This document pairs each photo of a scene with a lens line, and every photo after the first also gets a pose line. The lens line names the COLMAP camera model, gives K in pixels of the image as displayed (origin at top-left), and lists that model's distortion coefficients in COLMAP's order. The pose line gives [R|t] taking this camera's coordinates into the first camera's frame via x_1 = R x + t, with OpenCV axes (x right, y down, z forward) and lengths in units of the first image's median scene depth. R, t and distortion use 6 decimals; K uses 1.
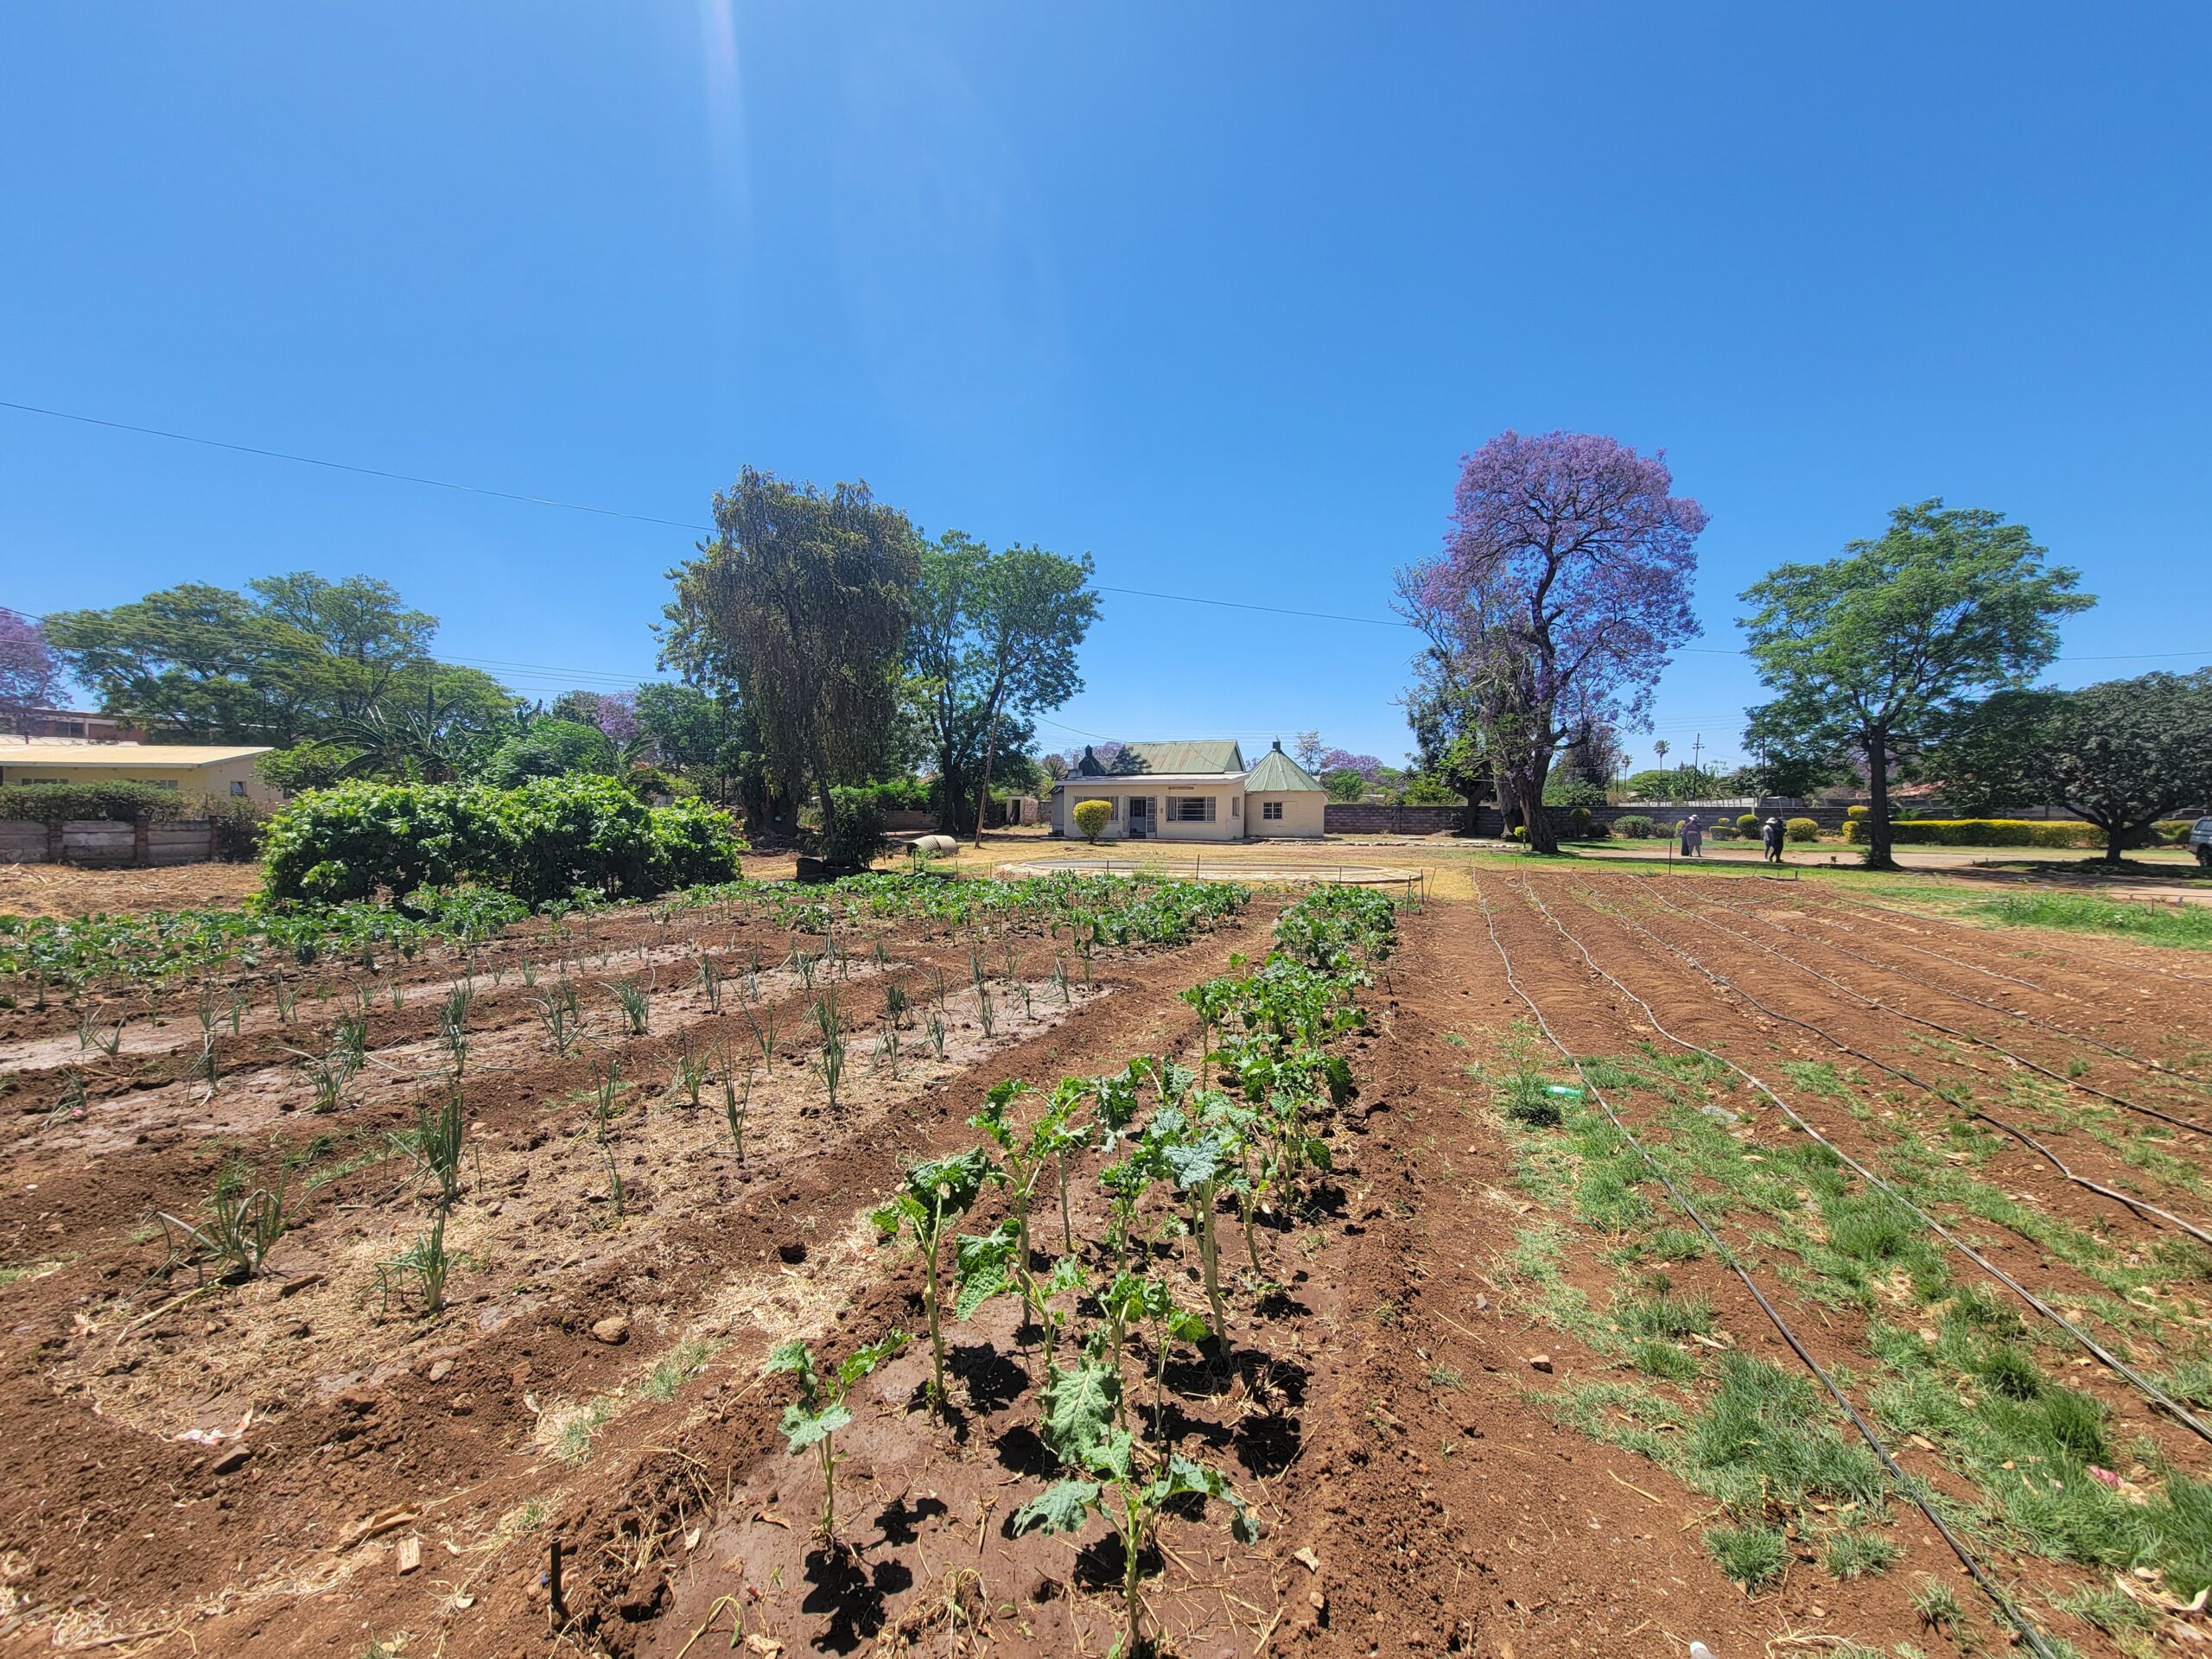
lens RADIAL K [[909.7, 0, 1100.4], [0, 909.7, 826.8], [0, 0, 1]] dist [-0.006849, 0.003334]
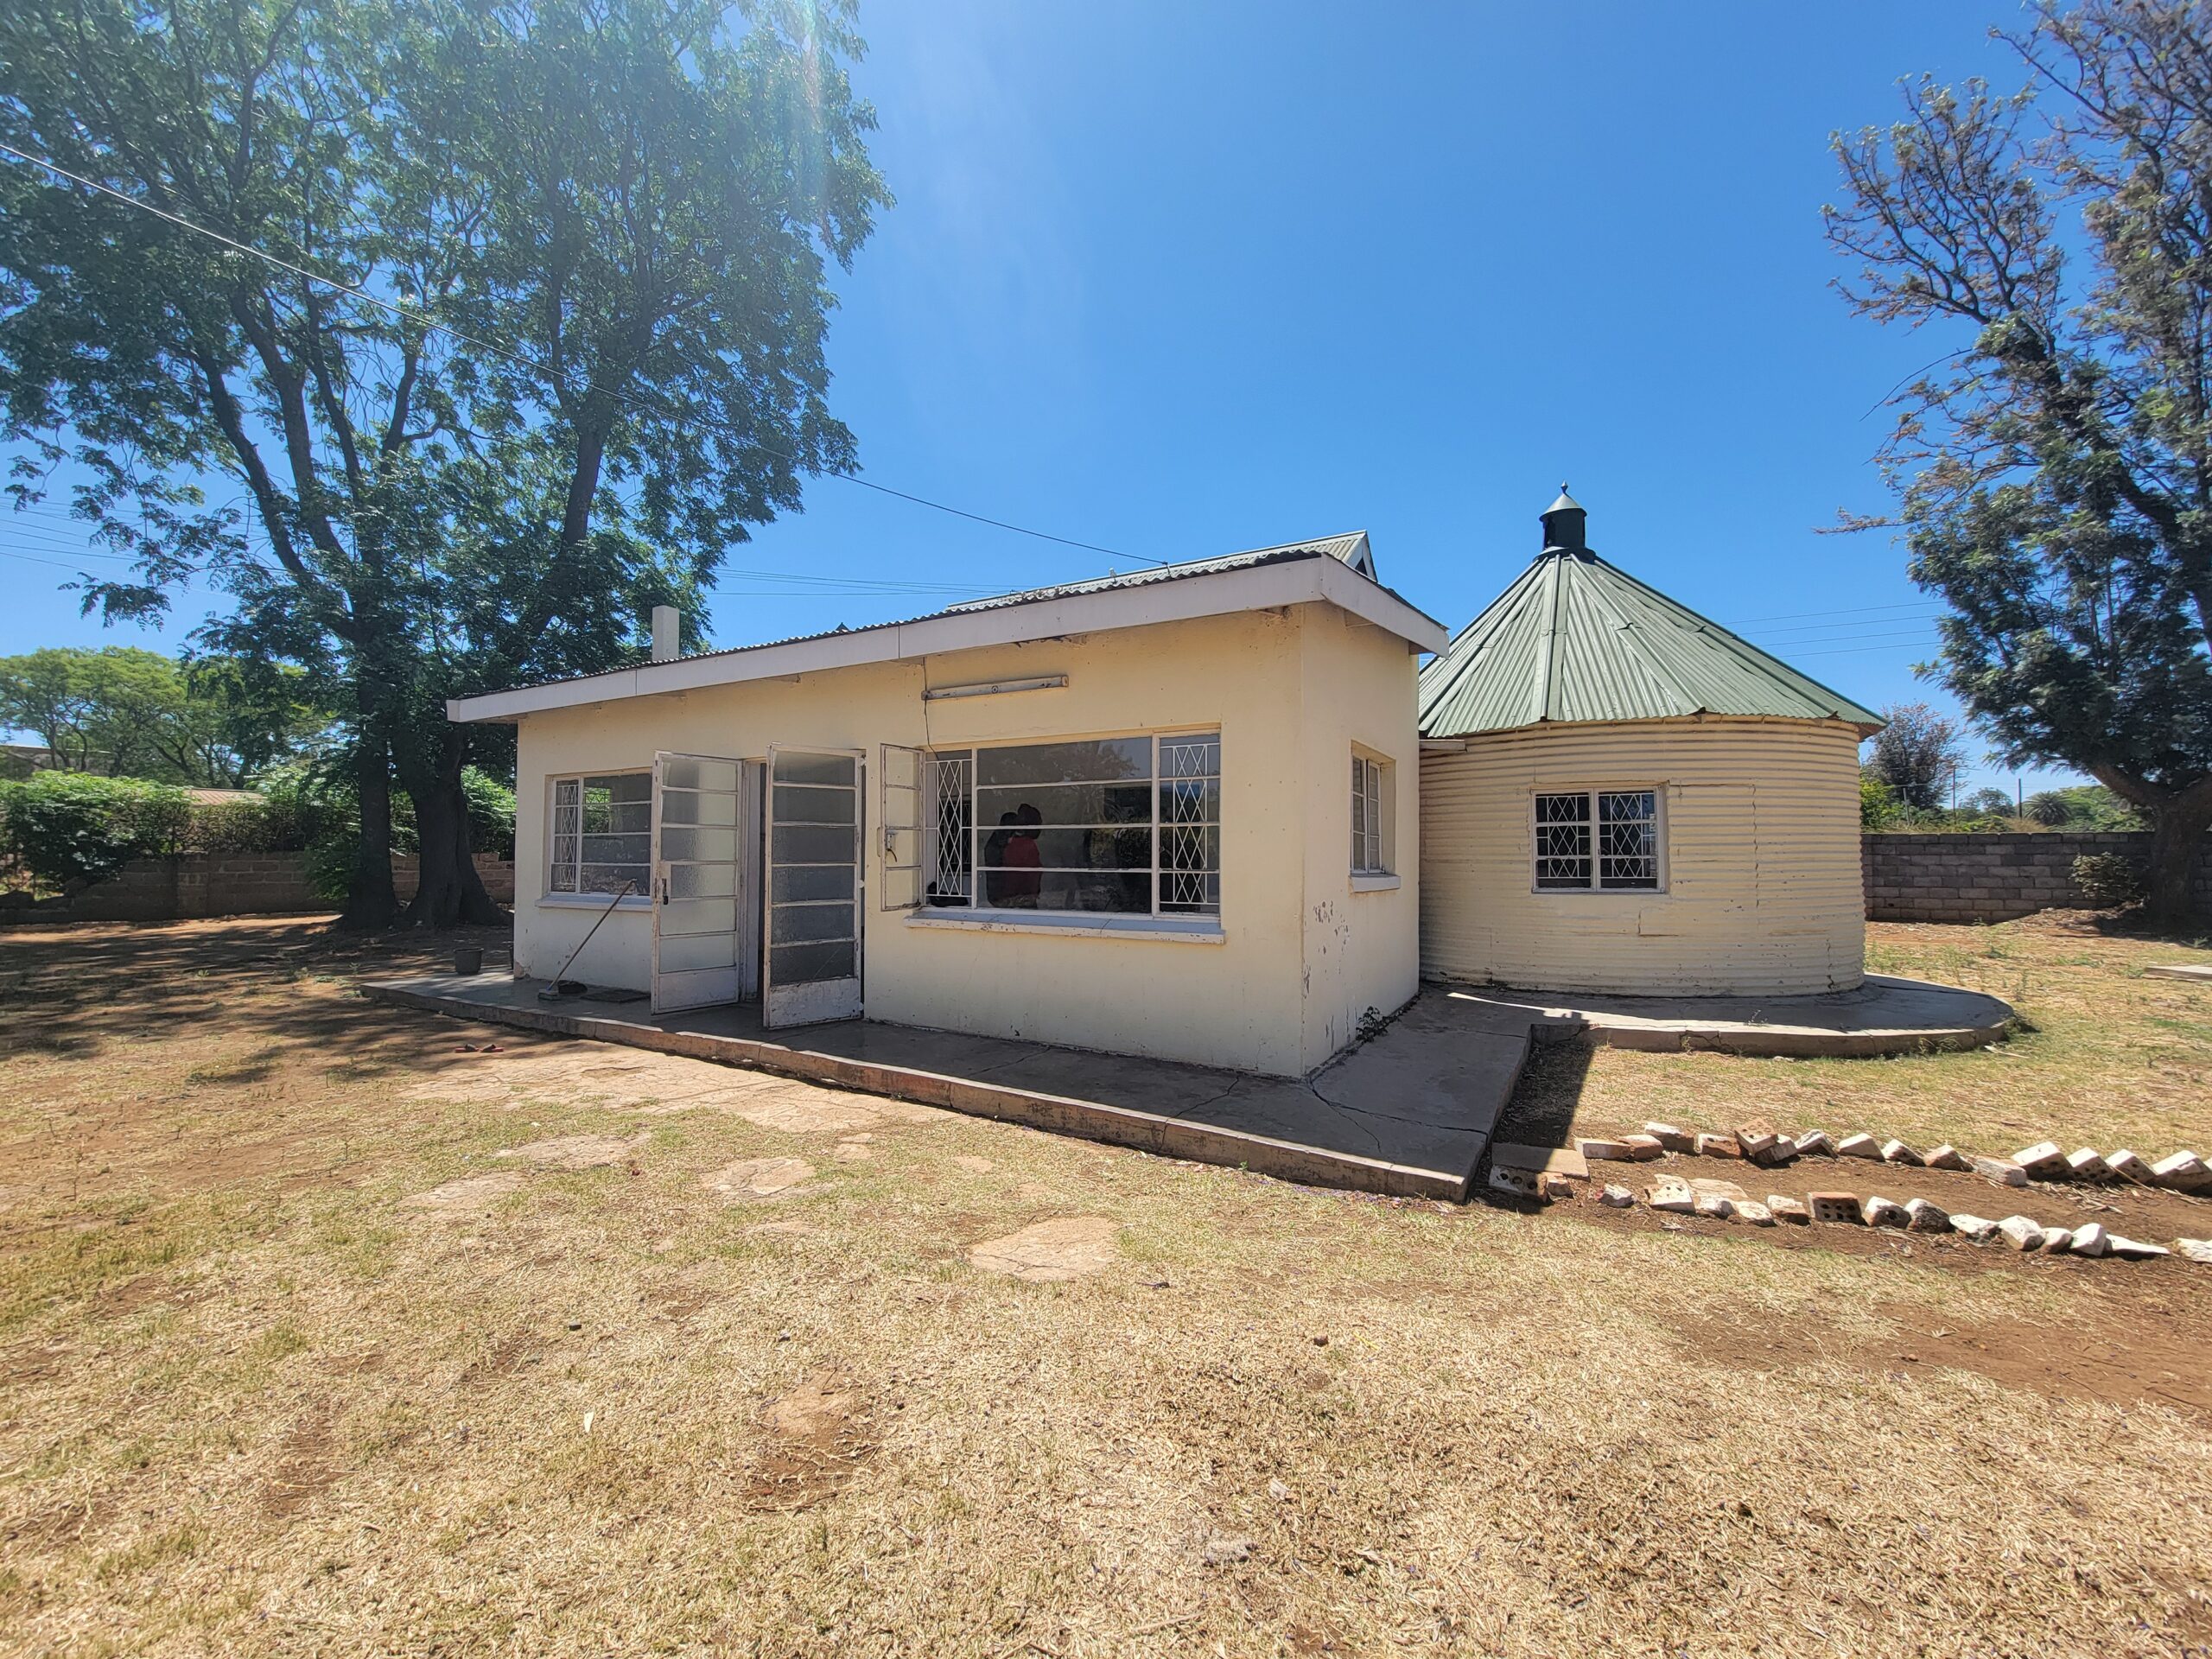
lens RADIAL K [[909.7, 0, 1100.4], [0, 909.7, 826.8], [0, 0, 1]] dist [-0.006849, 0.003334]
pose [[0.992053, -0.007606, -0.125592, 1.253325], [0.001240, 0.998714, -0.050690, -0.124866], [0.125816, 0.050132, 0.990786, 8.618538]]
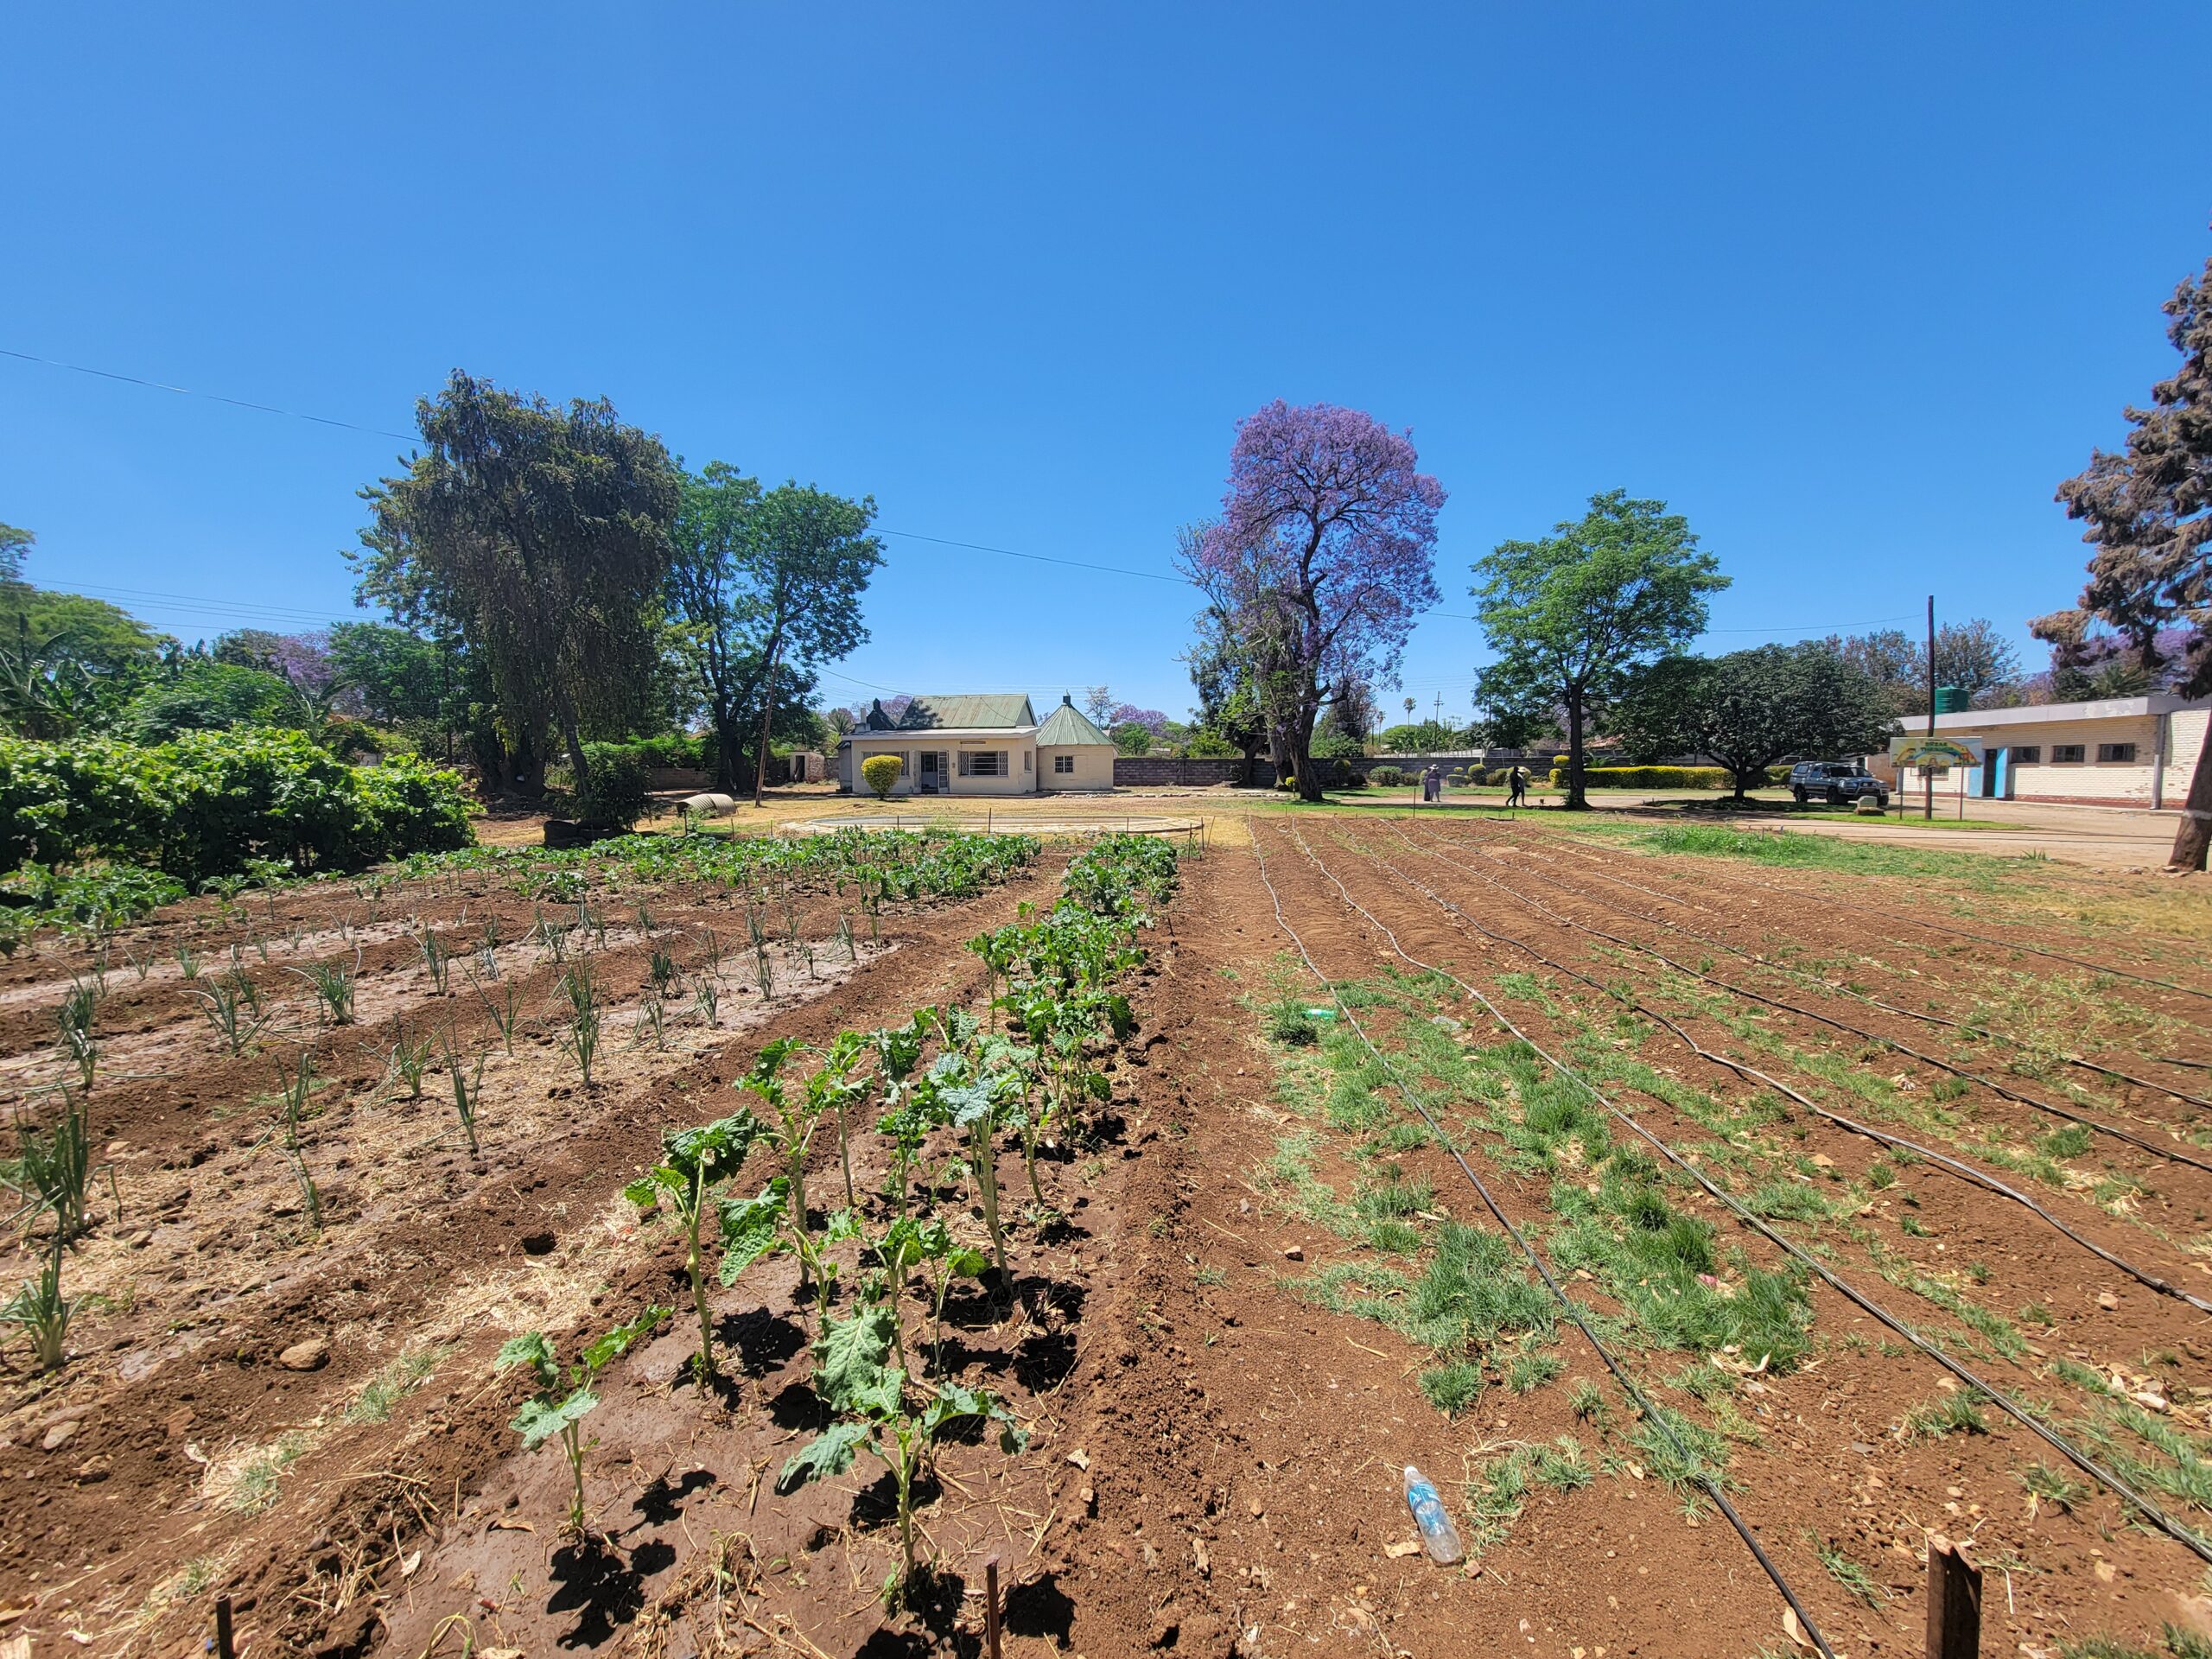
lens RADIAL K [[908.3, 0, 1102.7], [0, 908.3, 826.7], [0, 0, 1]] dist [-0.005783, 0.003553]
pose [[0.973986, -0.024463, 0.225285, 0.012261], [0.013283, 0.998610, 0.051008, 0.007000], [-0.226220, -0.046688, 0.972957, 0.001487]]
